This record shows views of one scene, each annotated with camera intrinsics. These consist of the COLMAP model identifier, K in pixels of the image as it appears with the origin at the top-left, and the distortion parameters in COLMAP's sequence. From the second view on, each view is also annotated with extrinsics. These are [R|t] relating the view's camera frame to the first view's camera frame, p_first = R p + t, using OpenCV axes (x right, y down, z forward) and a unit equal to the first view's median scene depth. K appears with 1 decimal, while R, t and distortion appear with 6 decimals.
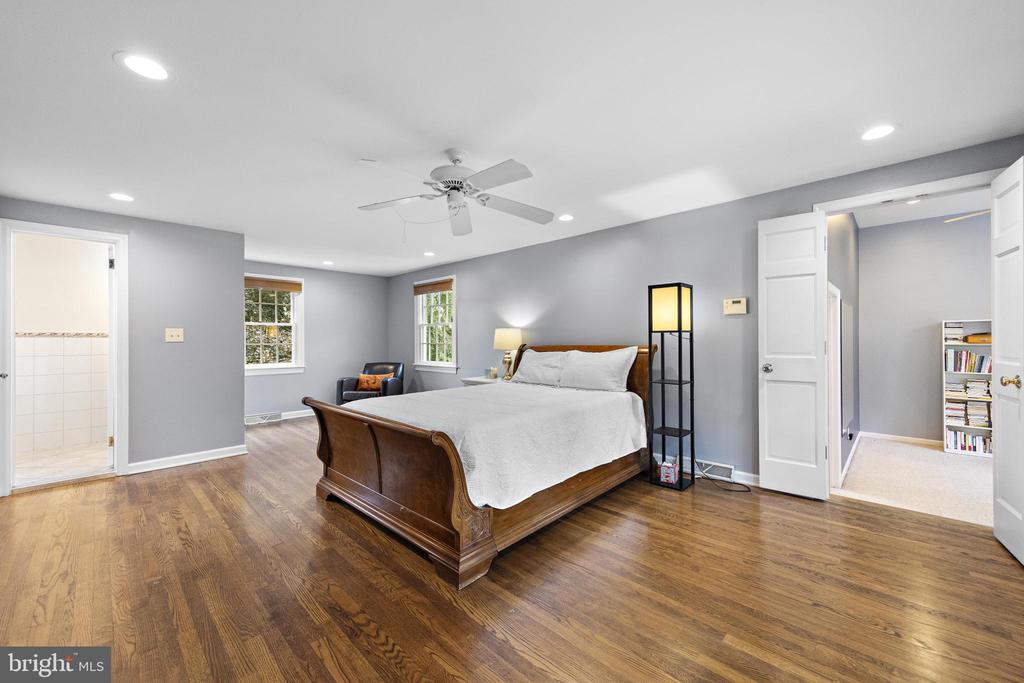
lens RADIAL K [[389.0, 0, 517.0], [0, 389.0, 339.1], [0, 0, 1]] dist [0.000161, -0.000129]
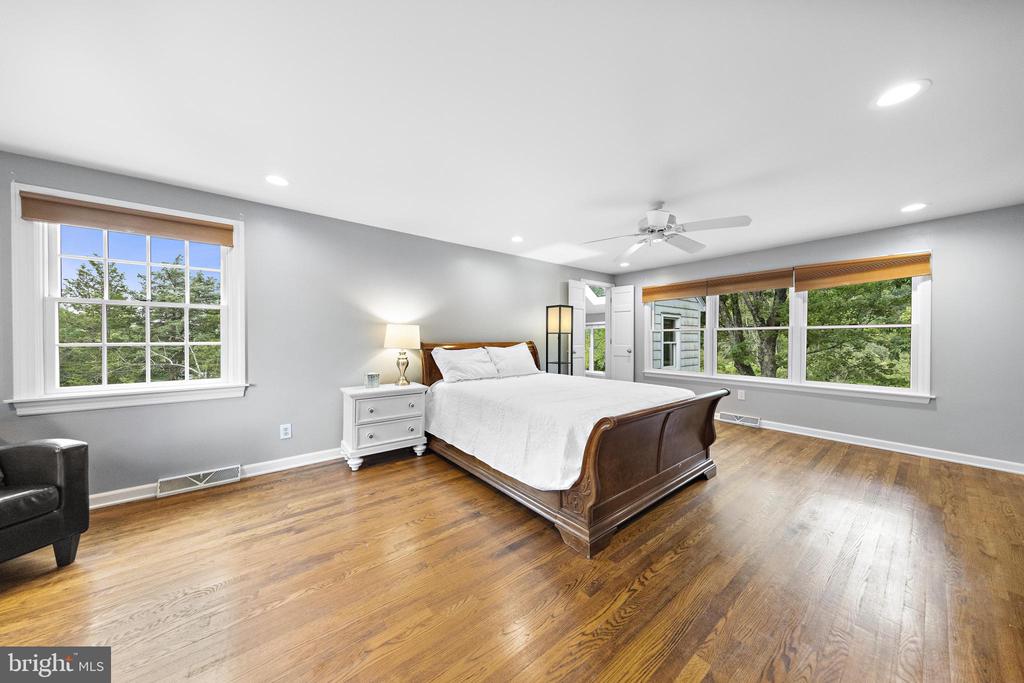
lens RADIAL K [[327.9, 0, 519.0], [0, 327.9, 339.9], [0, 0, 1]] dist [-0.000178, -0.000064]
pose [[0.145797, -0.001278, 0.989314, -0.573768], [-0.004222, 0.999989, 0.001914, 0.003912], [-0.989306, -0.004456, 0.145790, 0.535161]]
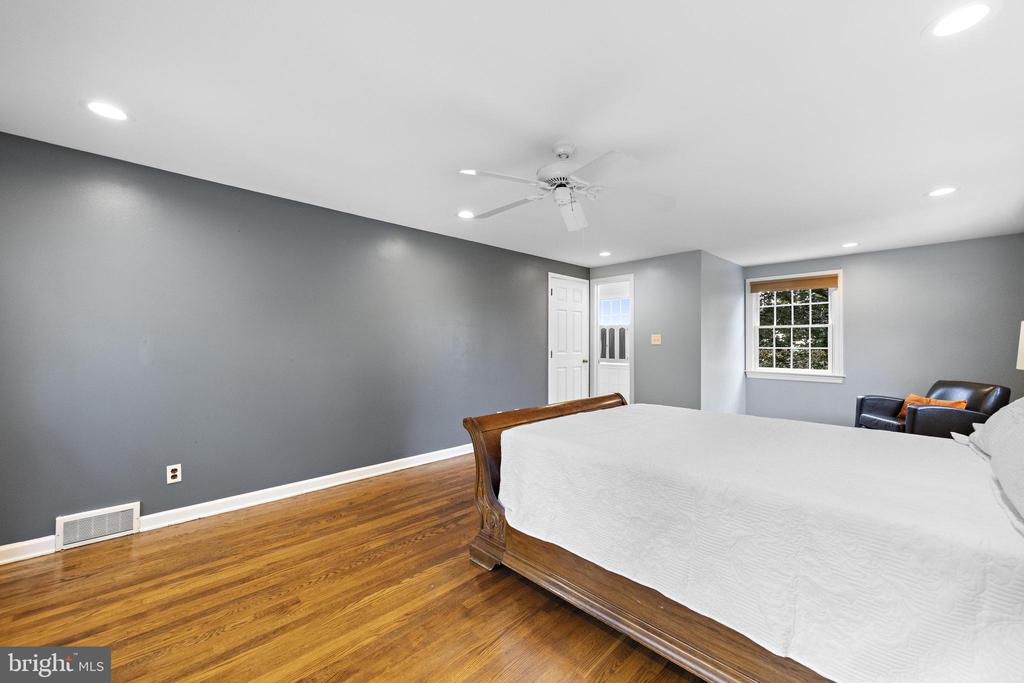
lens RADIAL K [[389.0, 0, 517.0], [0, 389.0, 339.1], [0, 0, 1]] dist [0.000161, -0.000129]
pose [[-0.027320, -0.007075, -0.999602, 0.305193], [-0.000306, 0.999975, -0.007069, -0.001101], [0.999627, 0.000113, -0.027321, 0.352822]]
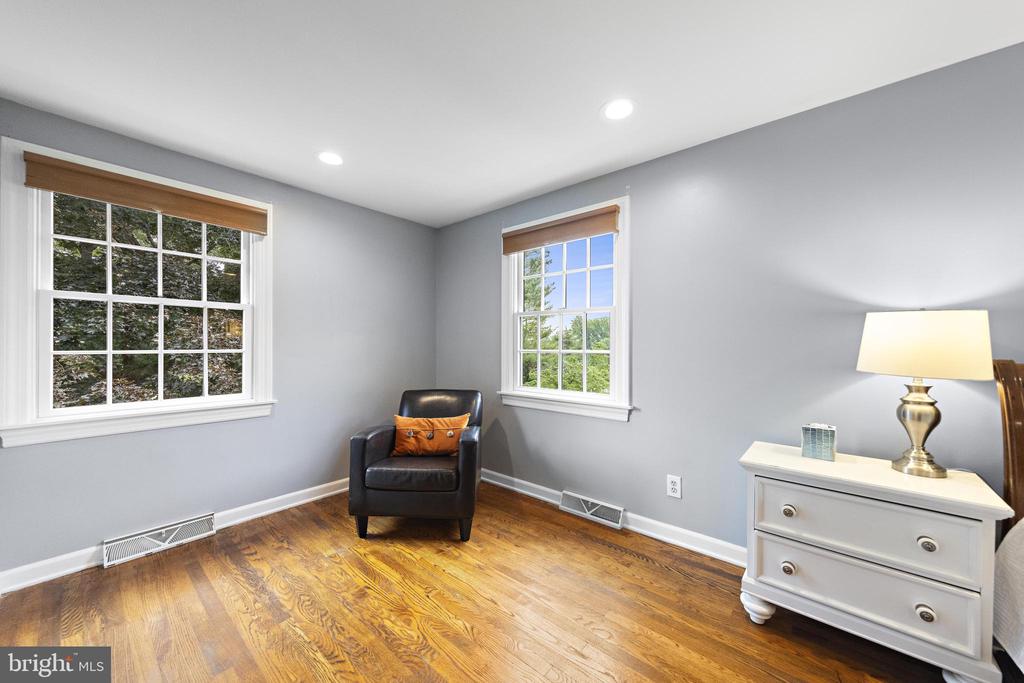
lens RADIAL K [[374.5, 0, 515.4], [0, 374.5, 344.5], [0, 0, 1]] dist [0.006385, -0.000010]
pose [[0.998987, 0.008017, 0.044279, -0.303235], [-0.008091, 0.999966, 0.001489, 0.002376], [-0.044265, -0.001845, 0.999018, 0.586592]]
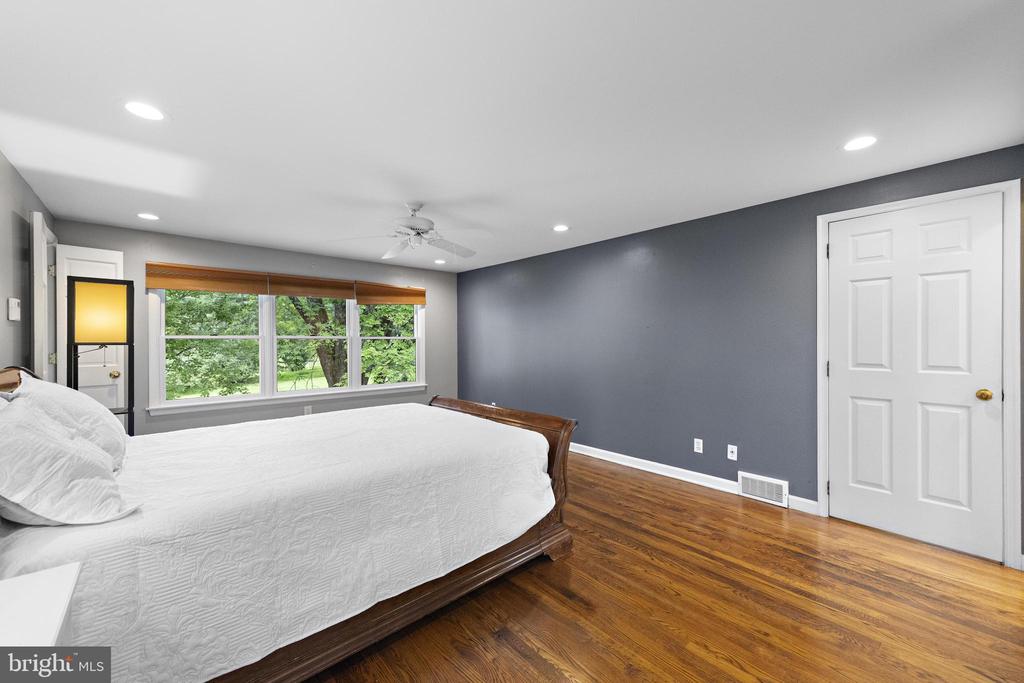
lens RADIAL K [[413.1, 0, 506.9], [0, 413.1, 342.1], [0, 0, 1]] dist [-0.000248, -0.000076]
pose [[-0.996694, 0.008955, 0.080749, -0.238017], [0.008853, 0.999960, -0.001615, -0.008035], [-0.080760, -0.000894, -0.996733, 0.938999]]
